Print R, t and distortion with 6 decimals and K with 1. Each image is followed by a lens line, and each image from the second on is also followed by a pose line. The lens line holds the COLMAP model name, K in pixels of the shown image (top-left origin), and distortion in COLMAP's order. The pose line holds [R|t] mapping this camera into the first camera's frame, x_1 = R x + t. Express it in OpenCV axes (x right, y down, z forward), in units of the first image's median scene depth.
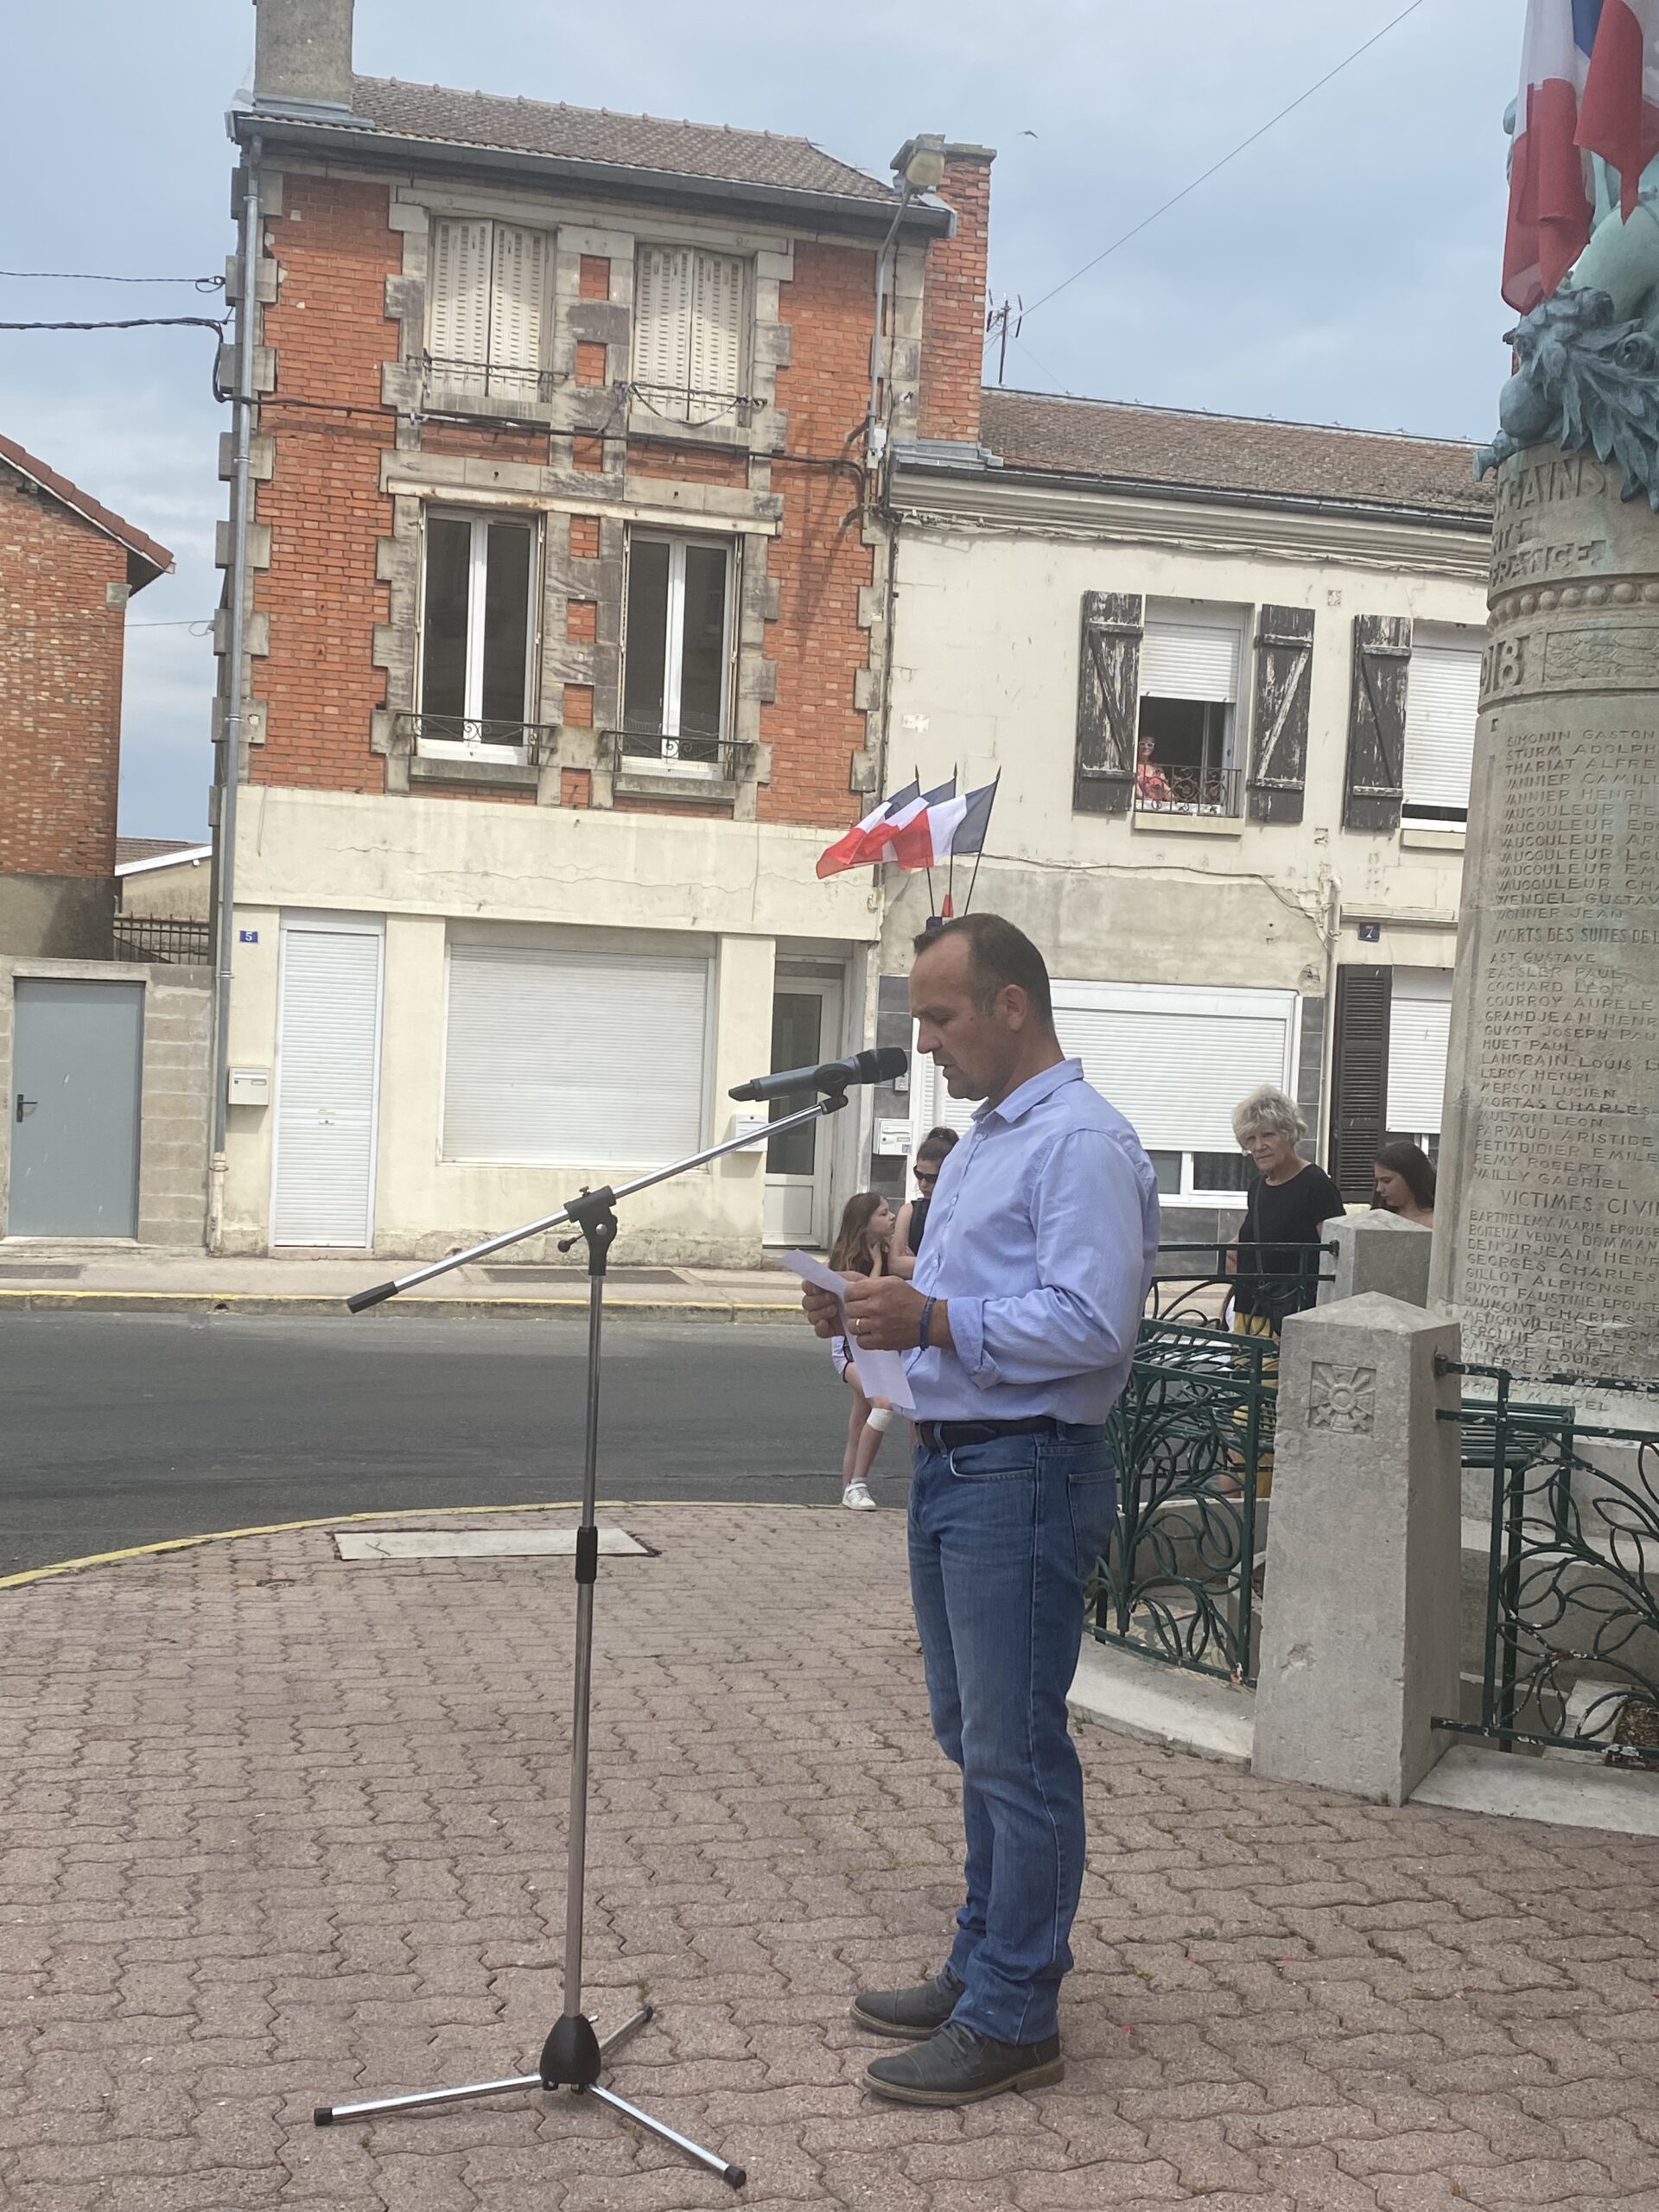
lens RADIAL K [[2391.5, 0, 840.7], [0, 2391.5, 1101.4], [0, 0, 1]] dist [0.075160, 0.000000]
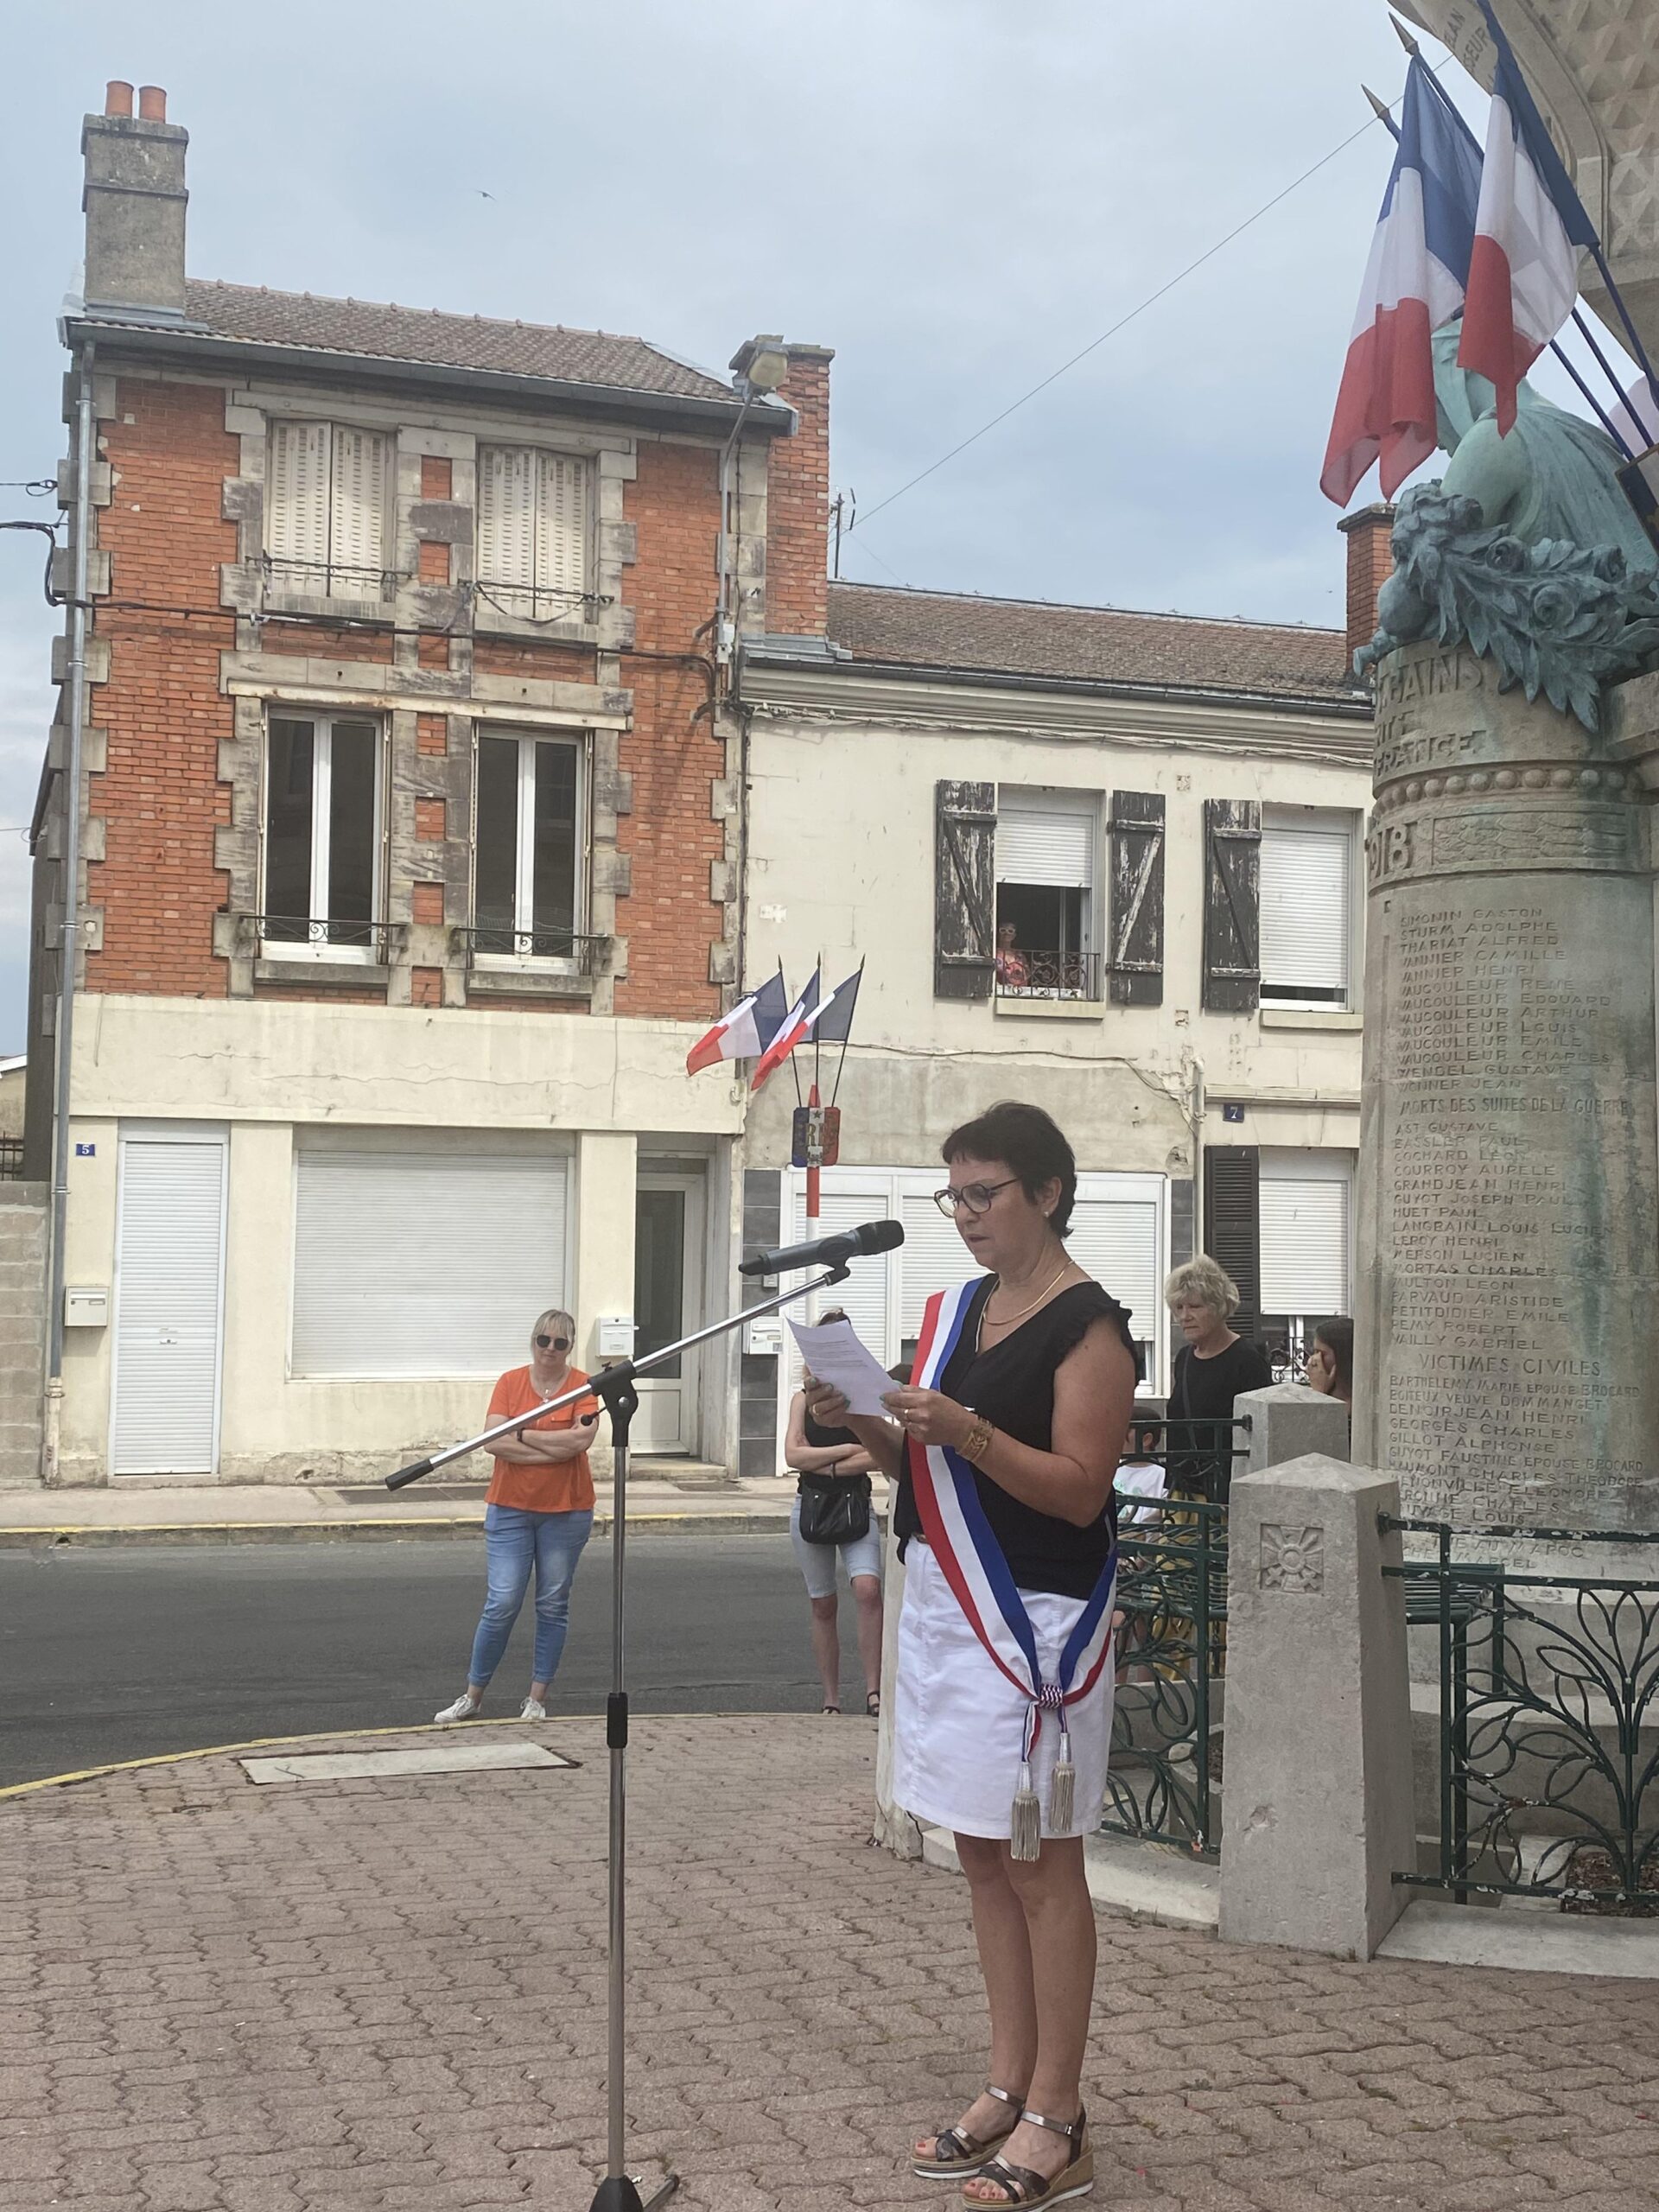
lens RADIAL K [[2499.2, 0, 836.5], [0, 2499.2, 1099.3], [0, 0, 1]] dist [0.078443, 0.000000]
pose [[0.997447, -0.026421, 0.066337, -0.013540], [0.031782, 0.996199, -0.081102, 0.002439], [-0.063942, 0.083003, 0.994496, -0.019114]]
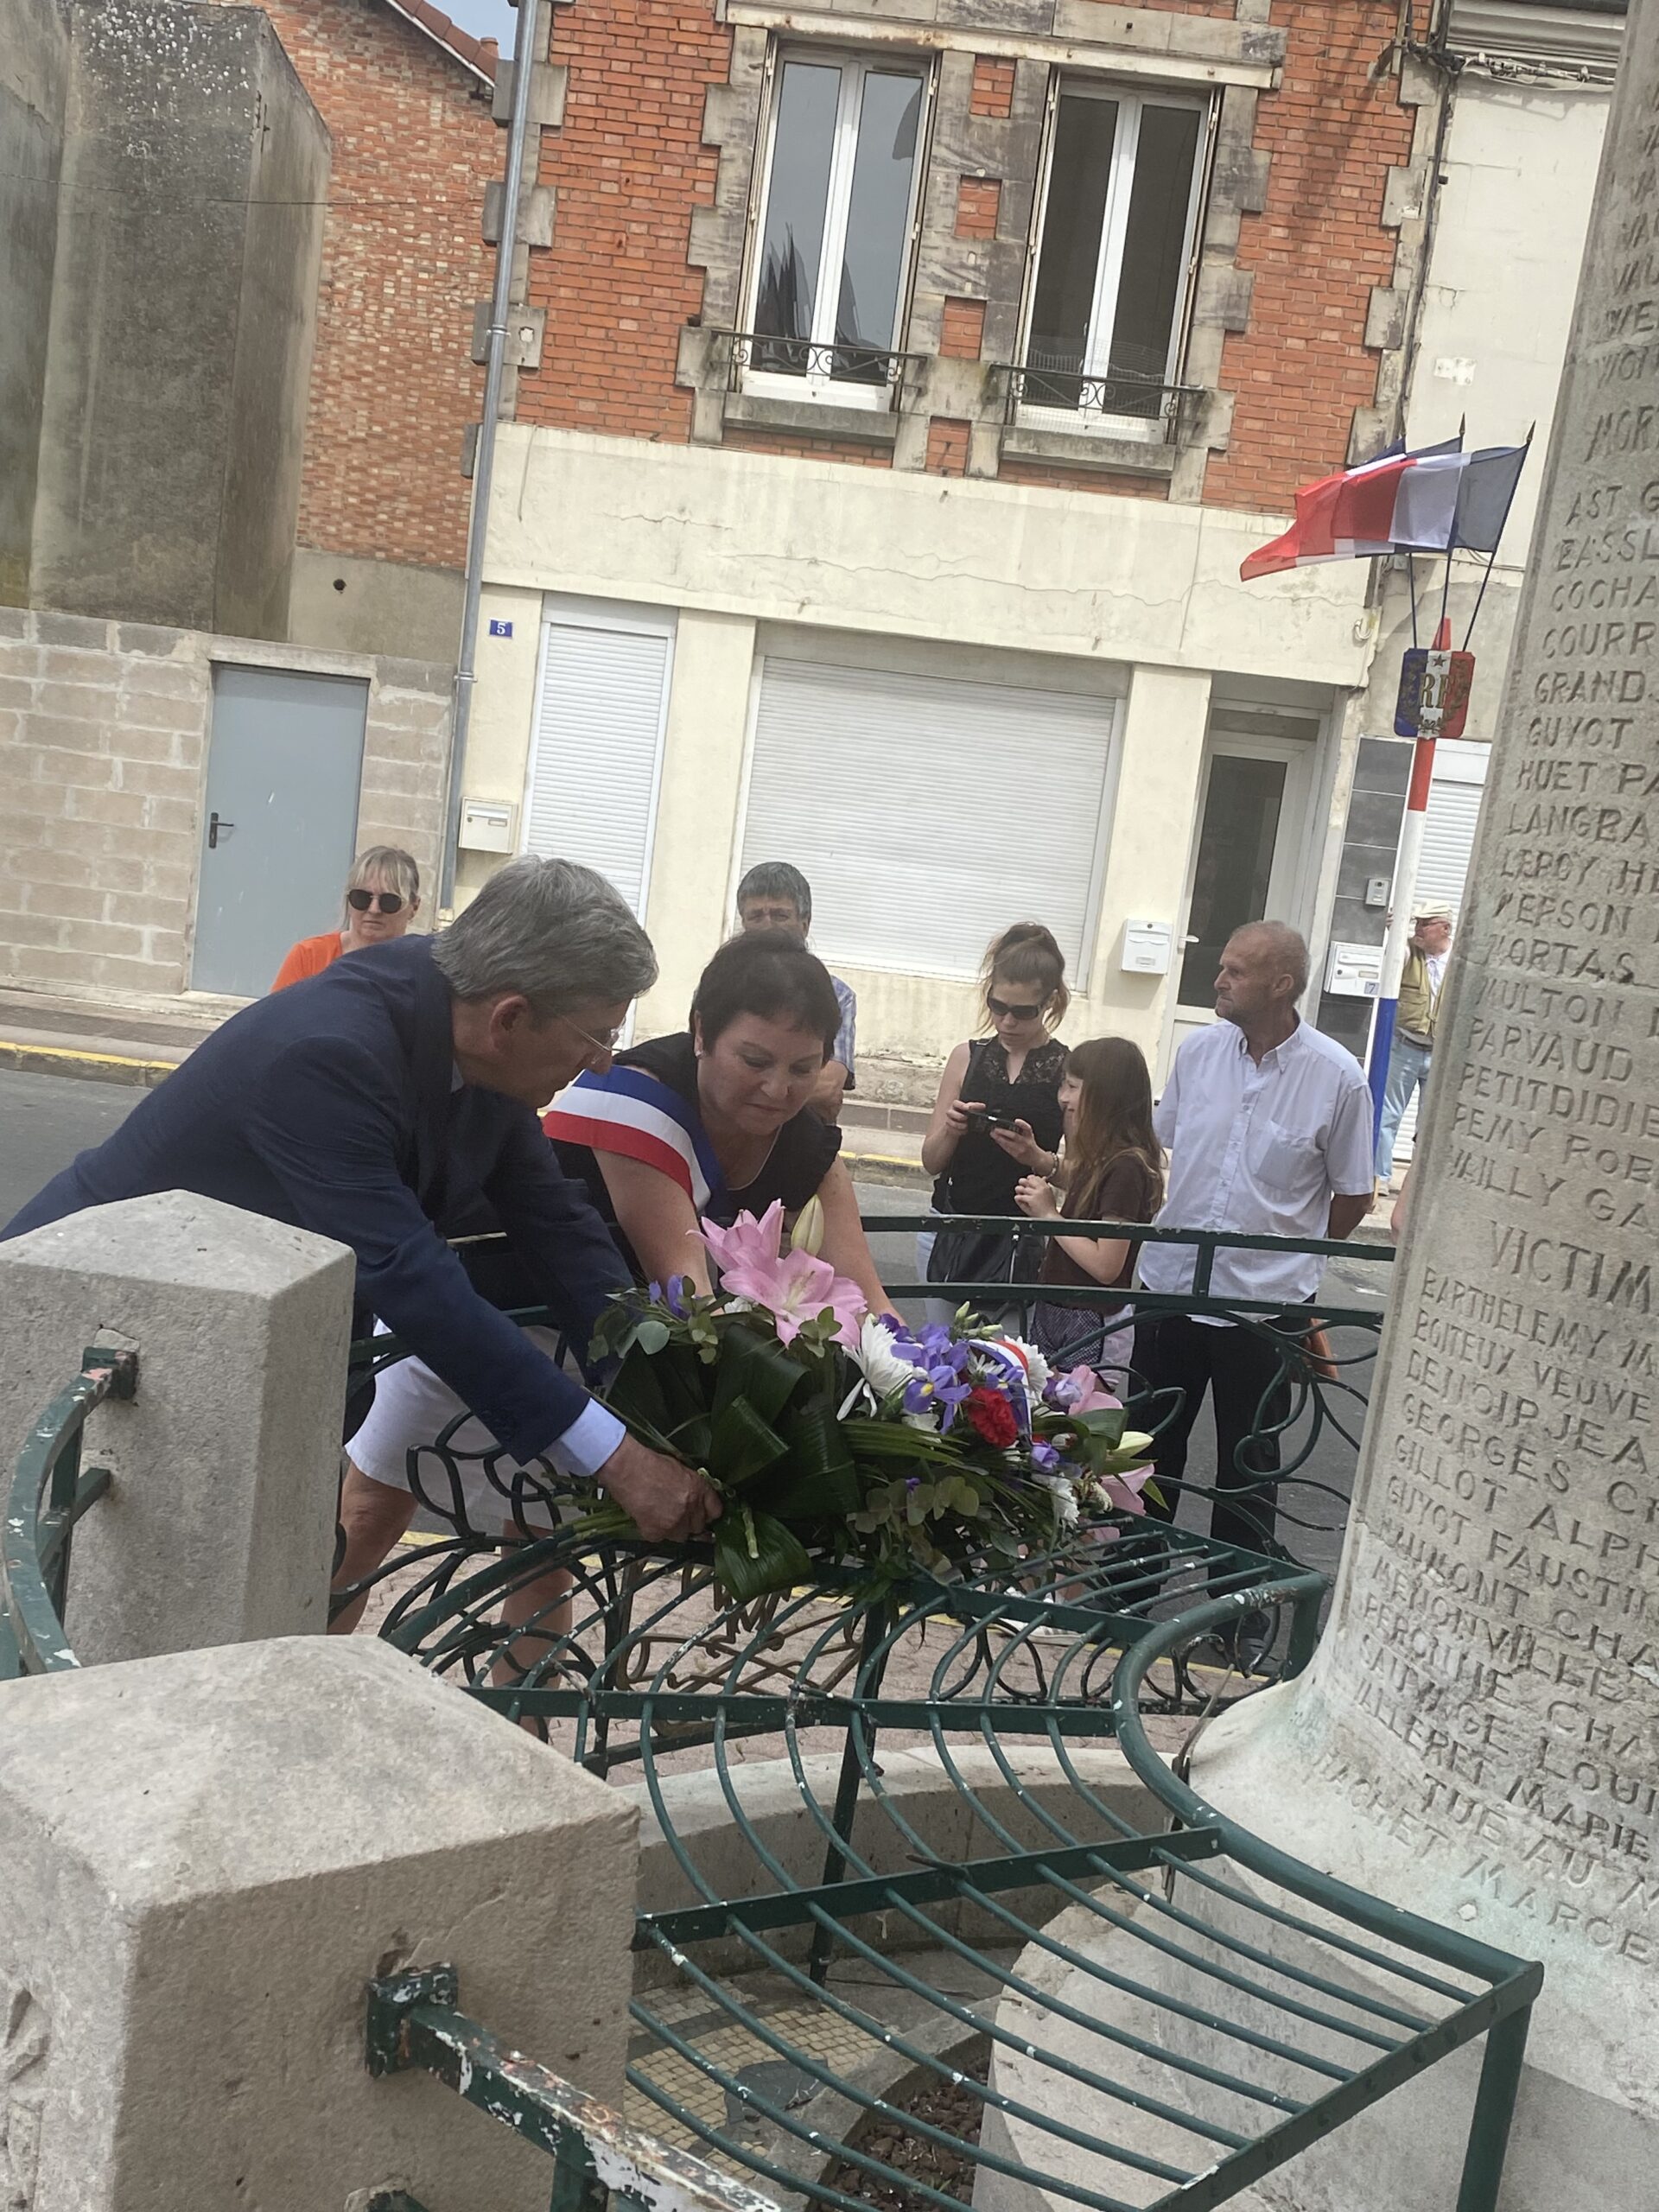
lens RADIAL K [[2674.3, 0, 807.4], [0, 2674.3, 1126.4], [0, 0, 1]] dist [0.040433, 0.000000]
pose [[0.956227, 0.106866, -0.272413, 0.092514], [-0.083715, 0.991925, 0.095267, -0.000939], [0.280395, -0.068291, 0.957452, 0.204389]]
